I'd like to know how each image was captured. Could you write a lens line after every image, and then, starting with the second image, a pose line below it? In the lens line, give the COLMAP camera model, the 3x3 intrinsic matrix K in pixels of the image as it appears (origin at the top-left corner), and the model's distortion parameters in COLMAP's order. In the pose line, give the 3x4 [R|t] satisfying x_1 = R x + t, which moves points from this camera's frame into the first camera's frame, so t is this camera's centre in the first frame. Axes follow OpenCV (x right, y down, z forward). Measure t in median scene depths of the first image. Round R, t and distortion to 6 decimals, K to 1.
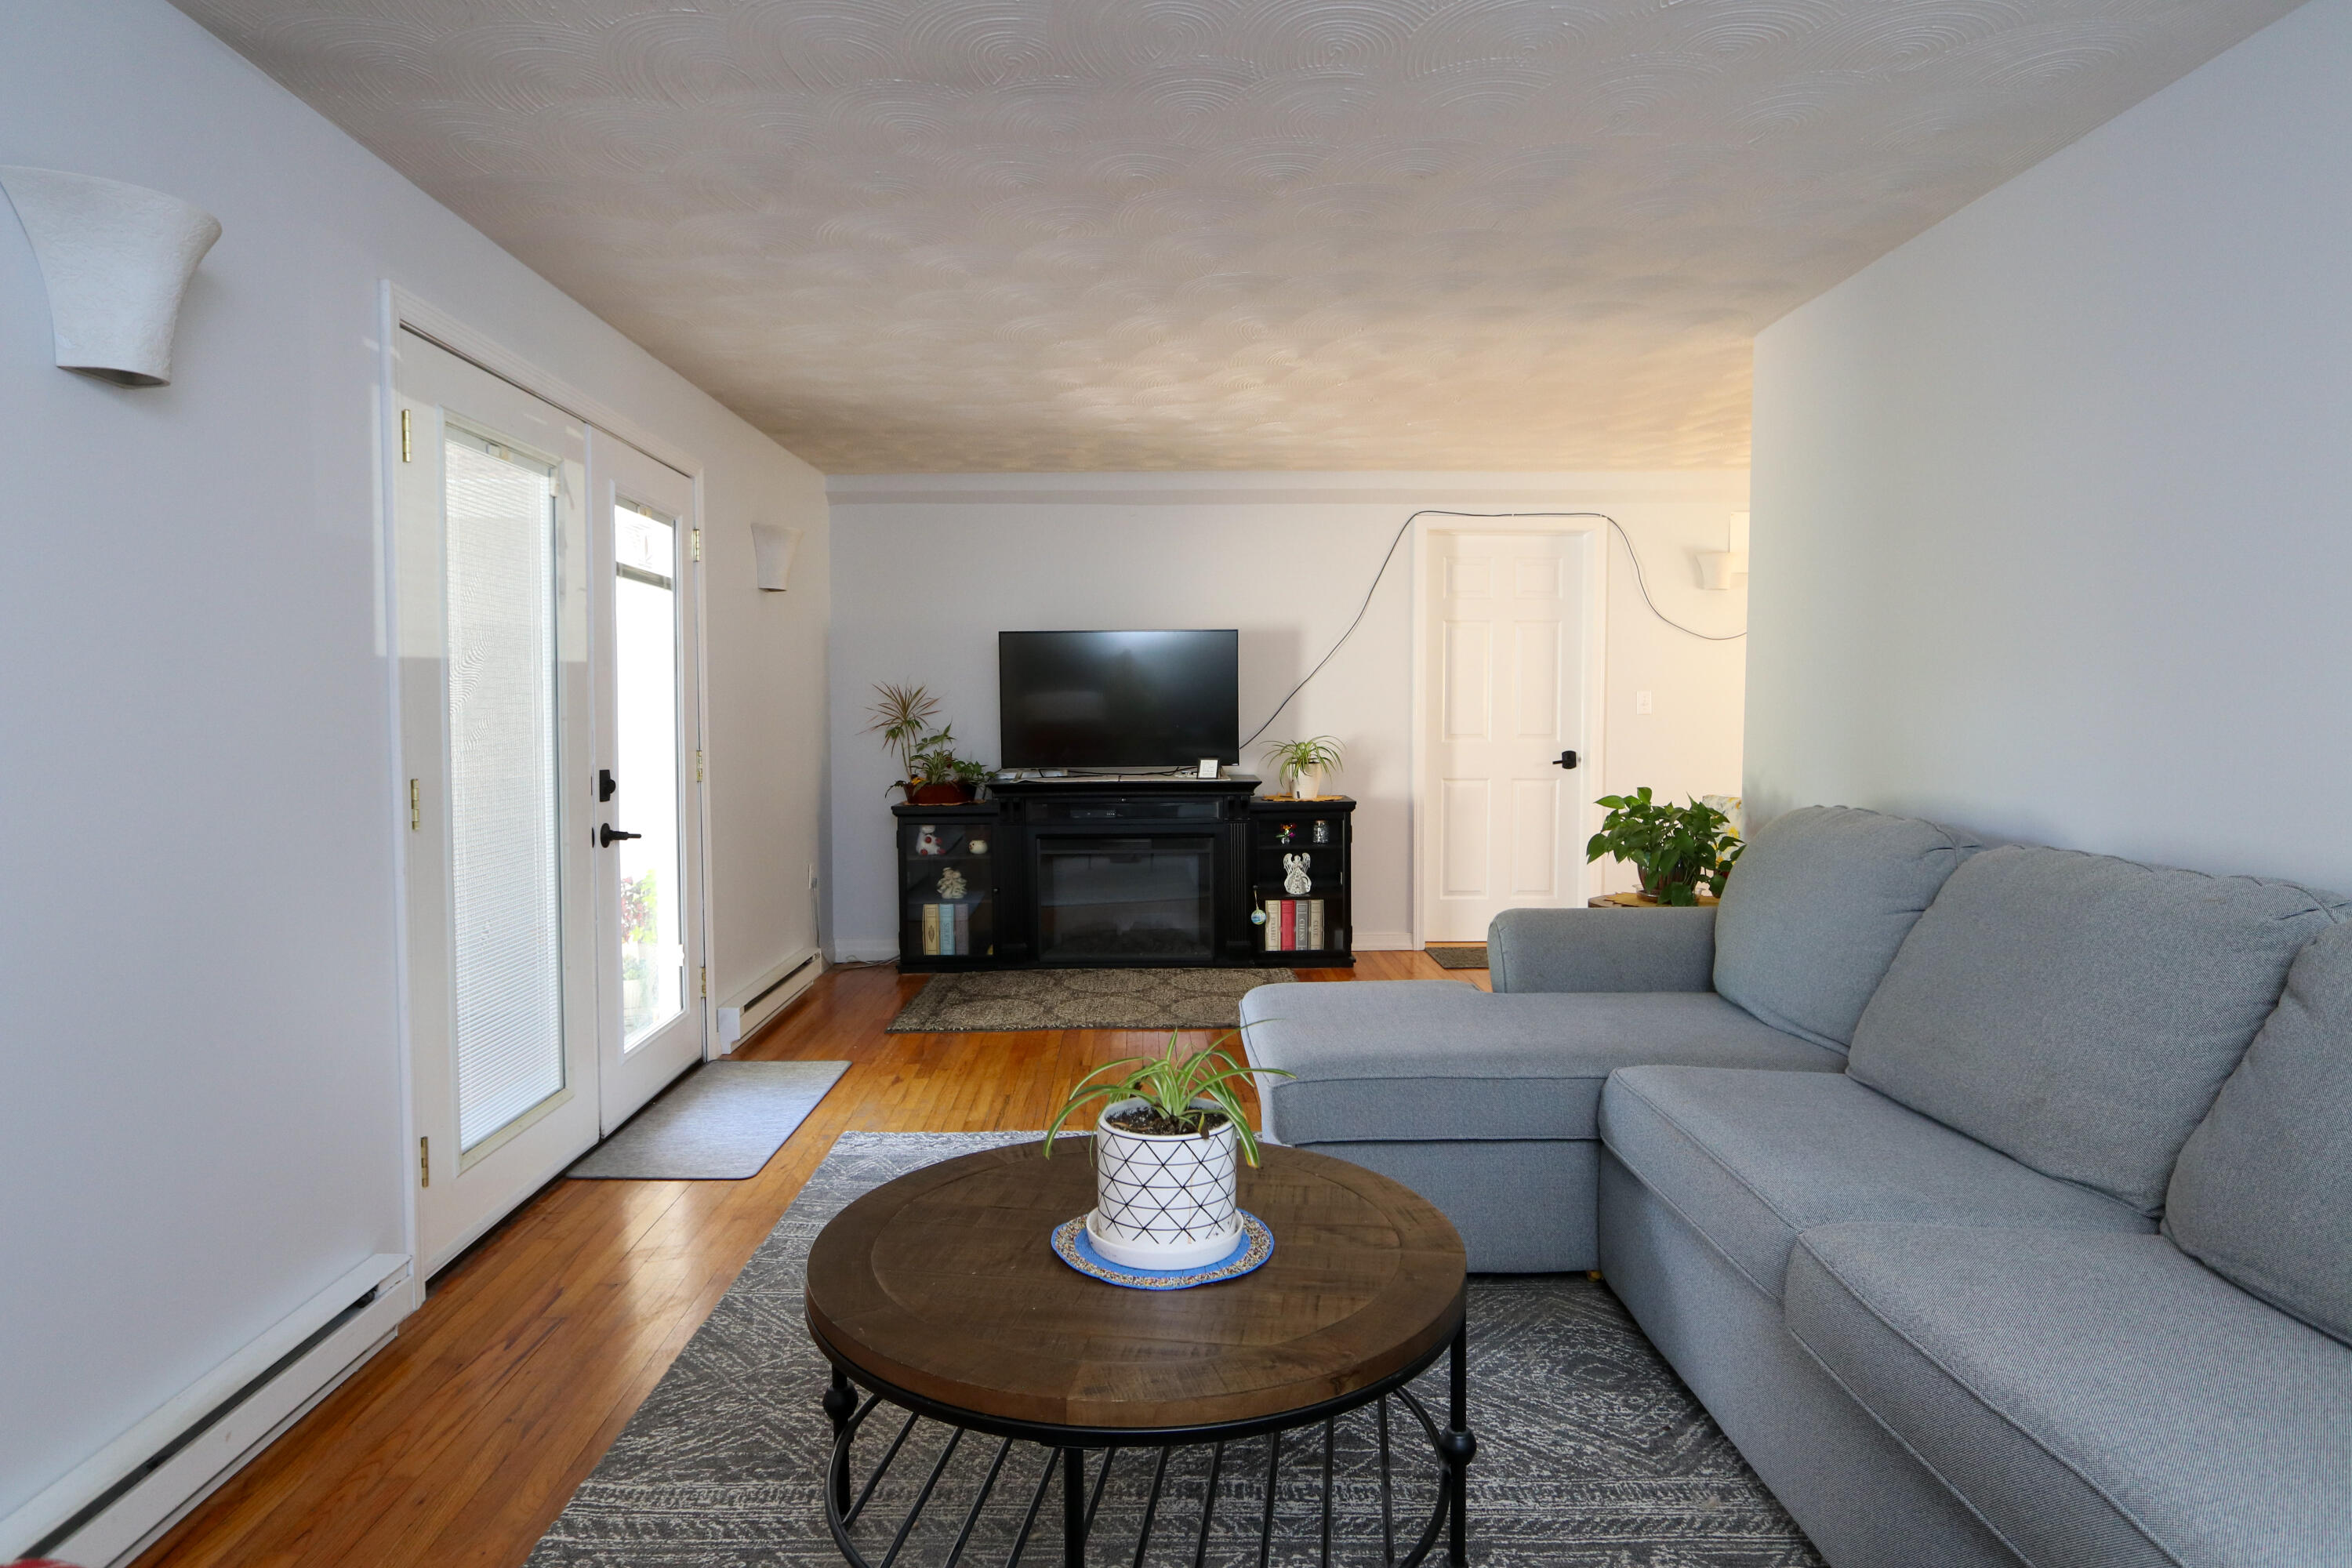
lens RADIAL K [[1309.3, 0, 1176.0], [0, 1309.3, 784.0], [0, 0, 1]] dist [0.000141, 0.000016]
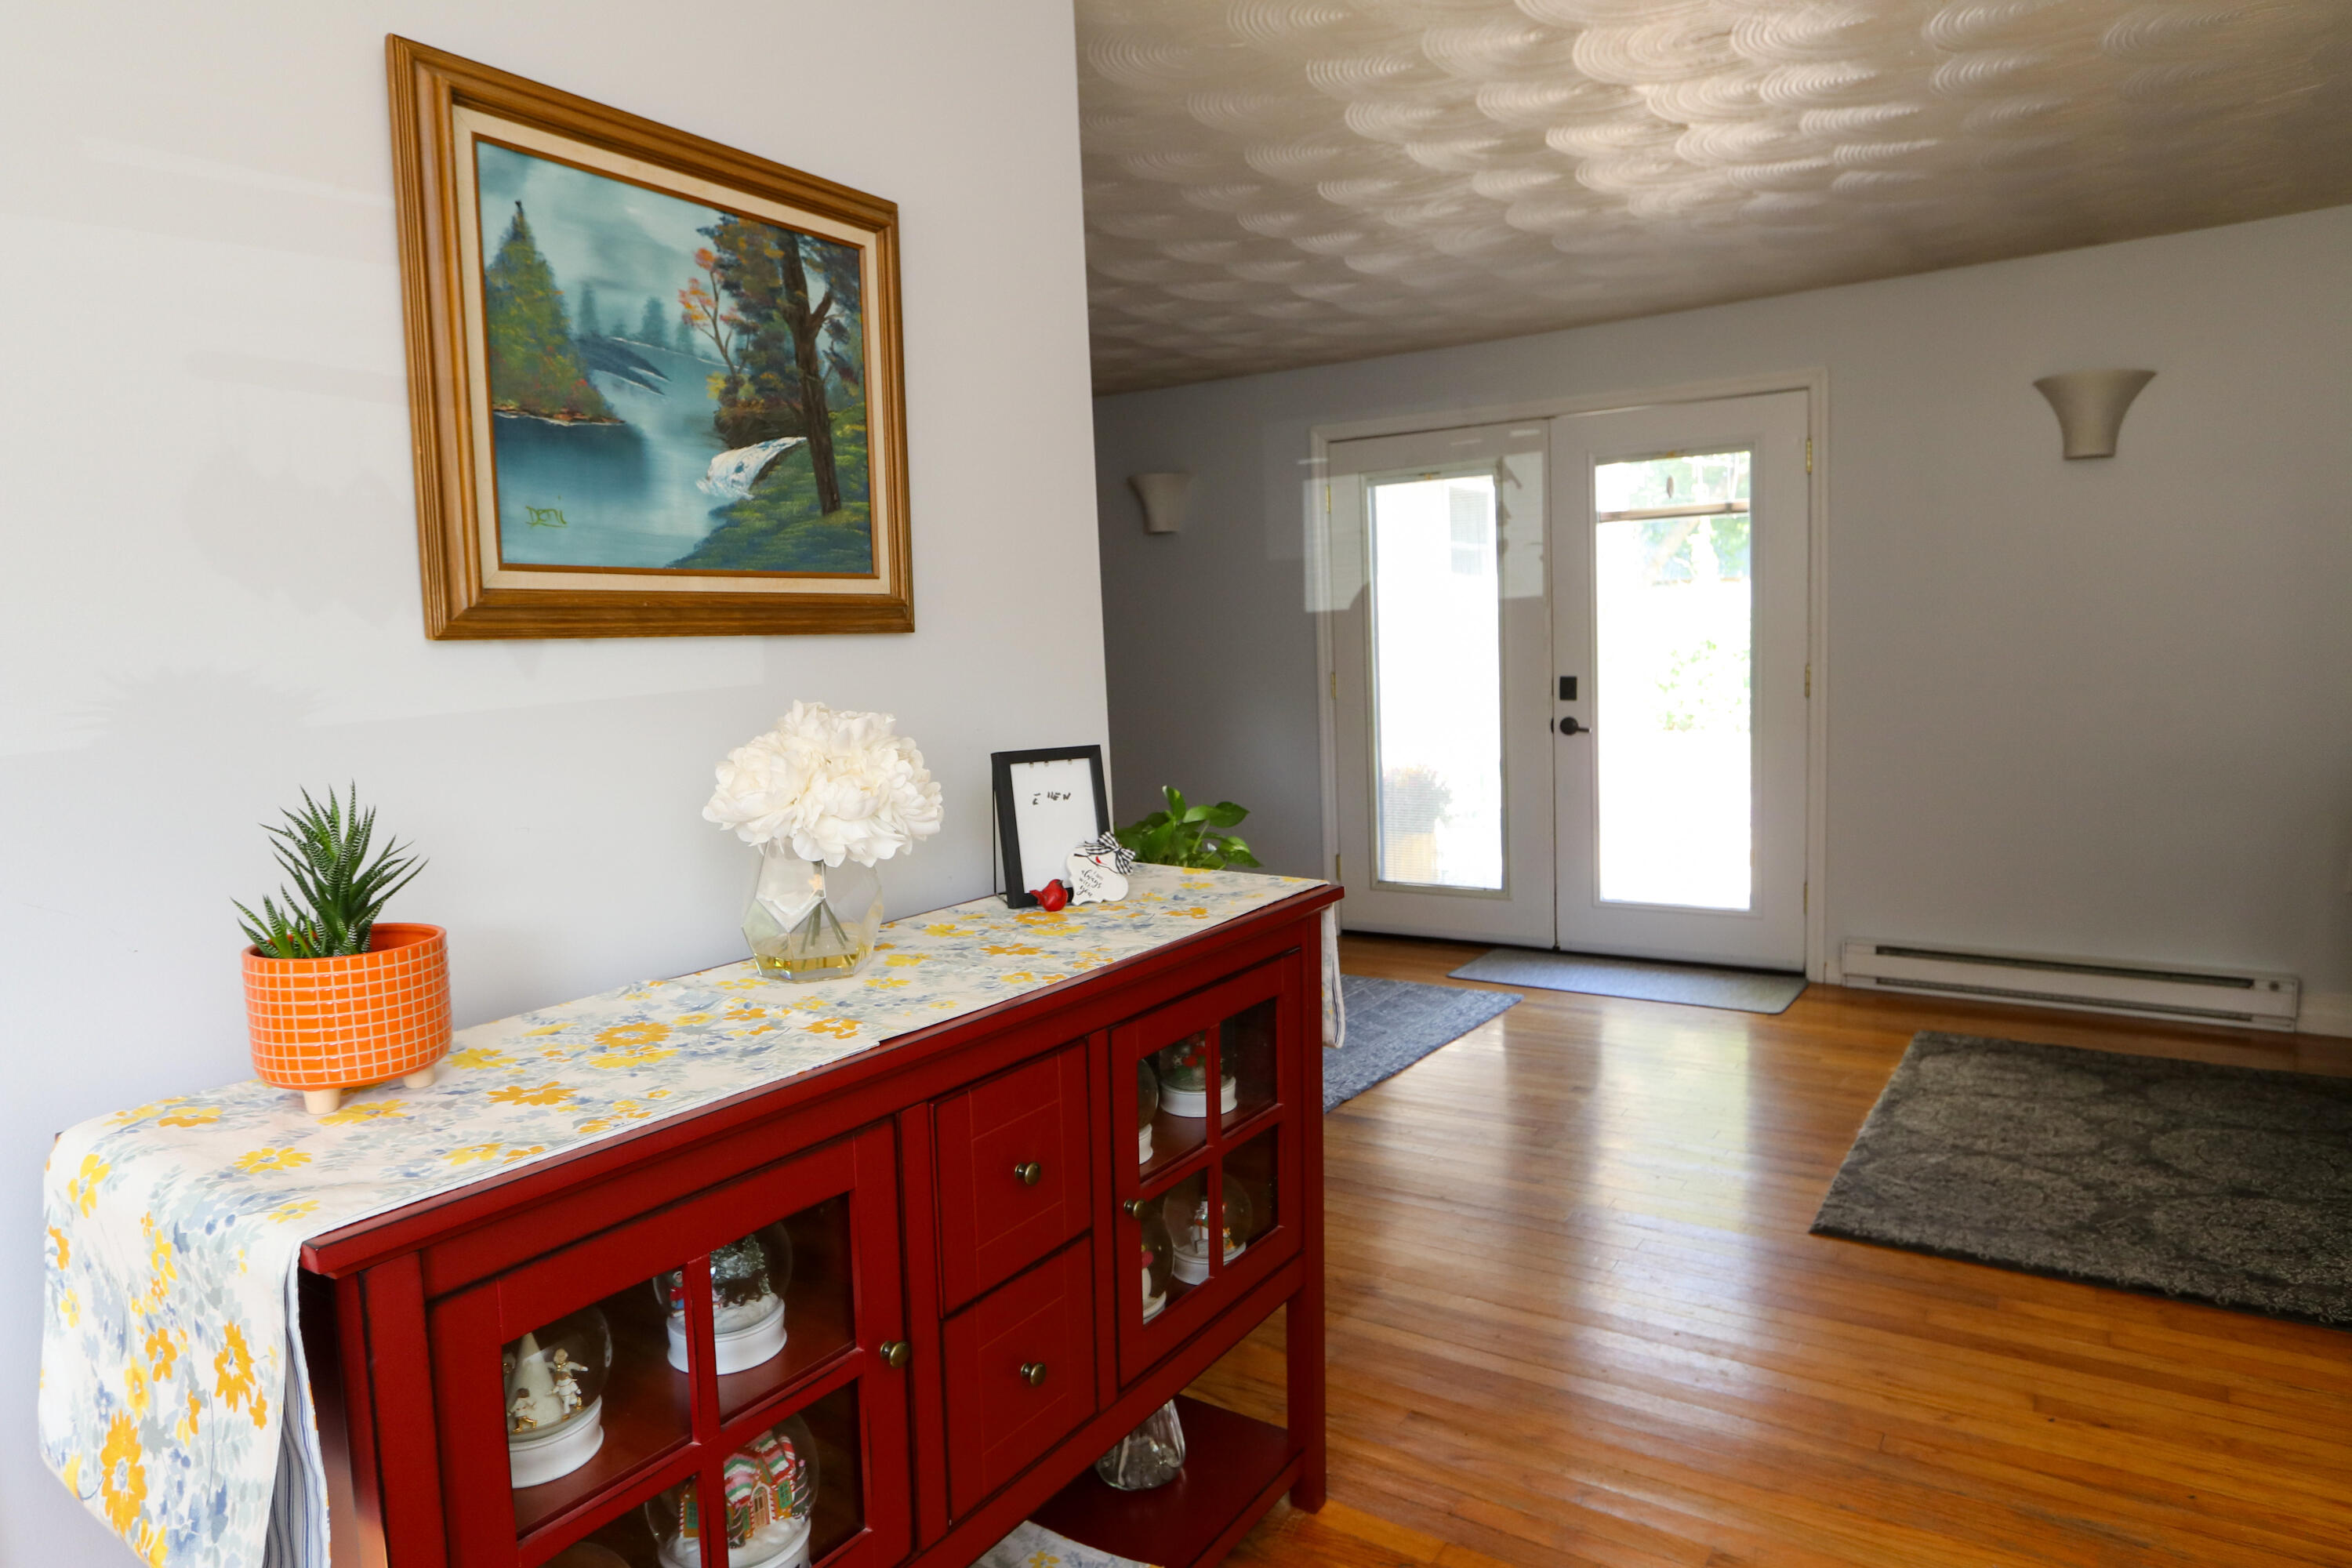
lens RADIAL K [[1463.8, 0, 1176.0], [0, 1463.8, 784.0], [0, 0, 1]] dist [-0.000098, -0.000125]
pose [[-0.573802, 0.093549, -0.813634, 1.036741], [-0.023307, 0.991188, 0.130400, -0.088104], [0.818662, 0.093787, -0.566565, 1.558293]]
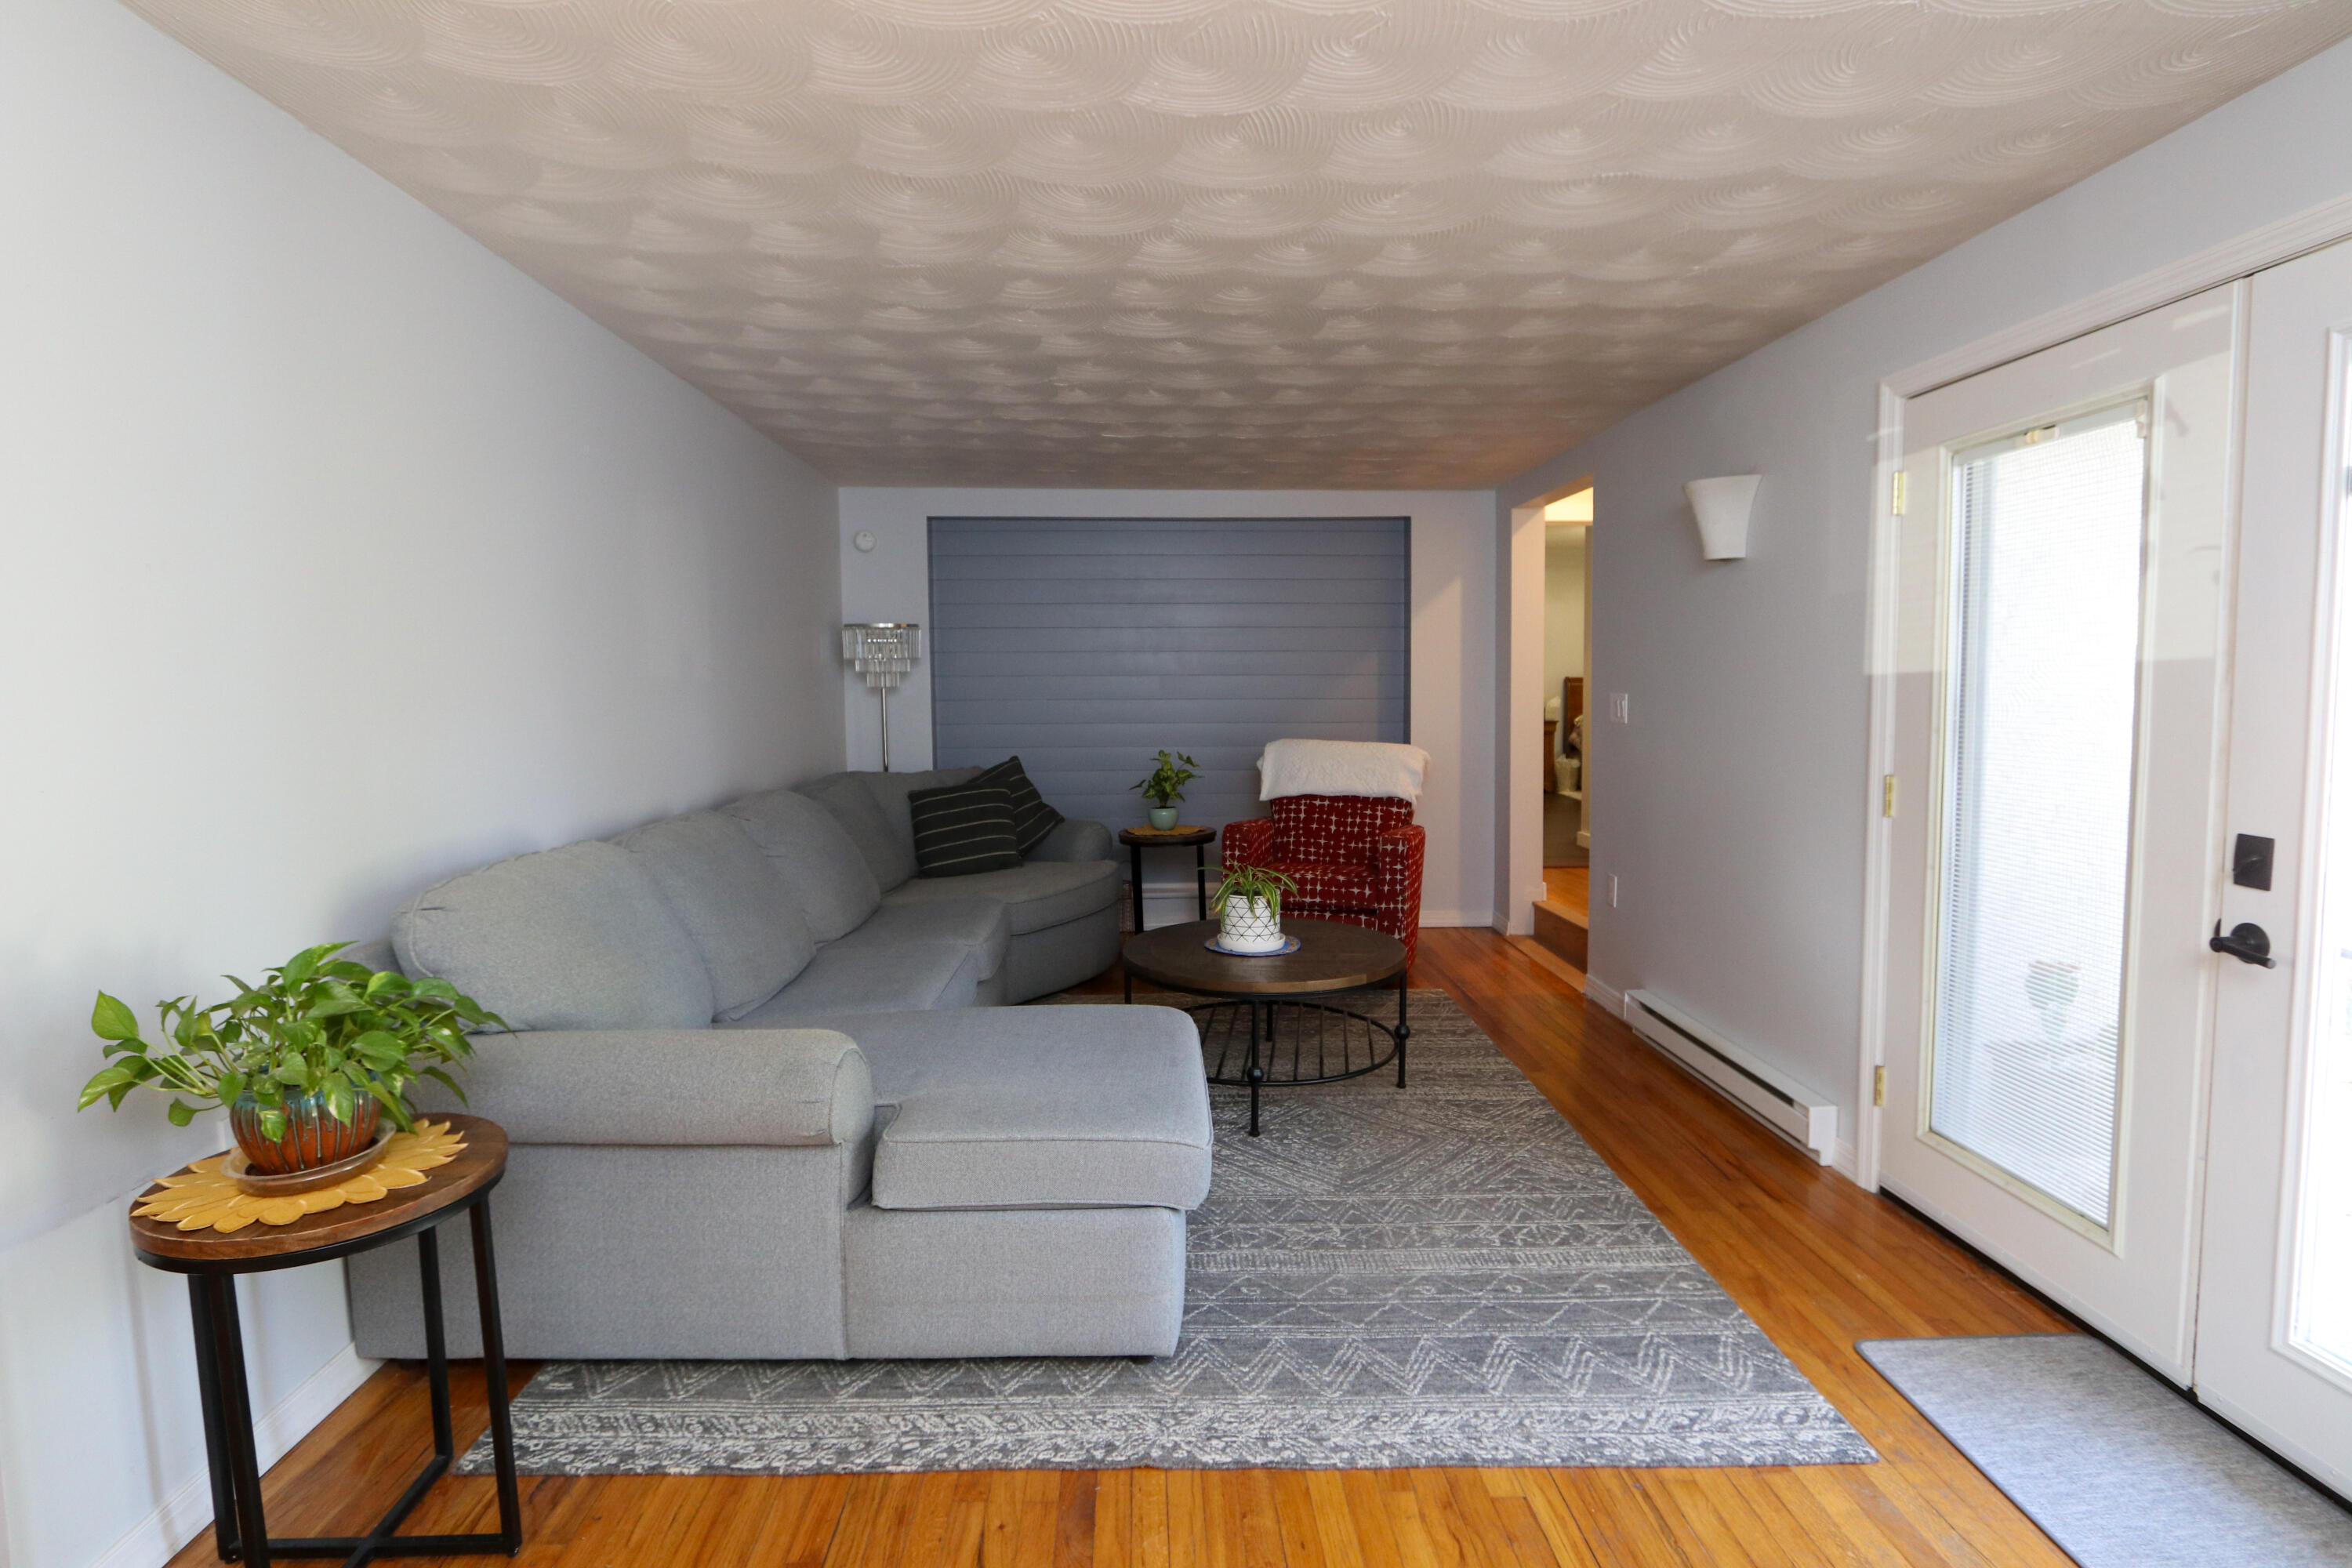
lens RADIAL K [[1198.8, 0, 1176.0], [0, 1198.8, 784.0], [0, 0, 1]] dist [-0.019890, -0.000165]
pose [[-0.999948, 0.007859, -0.006473, 0.067337], [0.006841, 0.989481, 0.144499, -0.118679], [0.007541, 0.144447, -0.989484, 1.565297]]
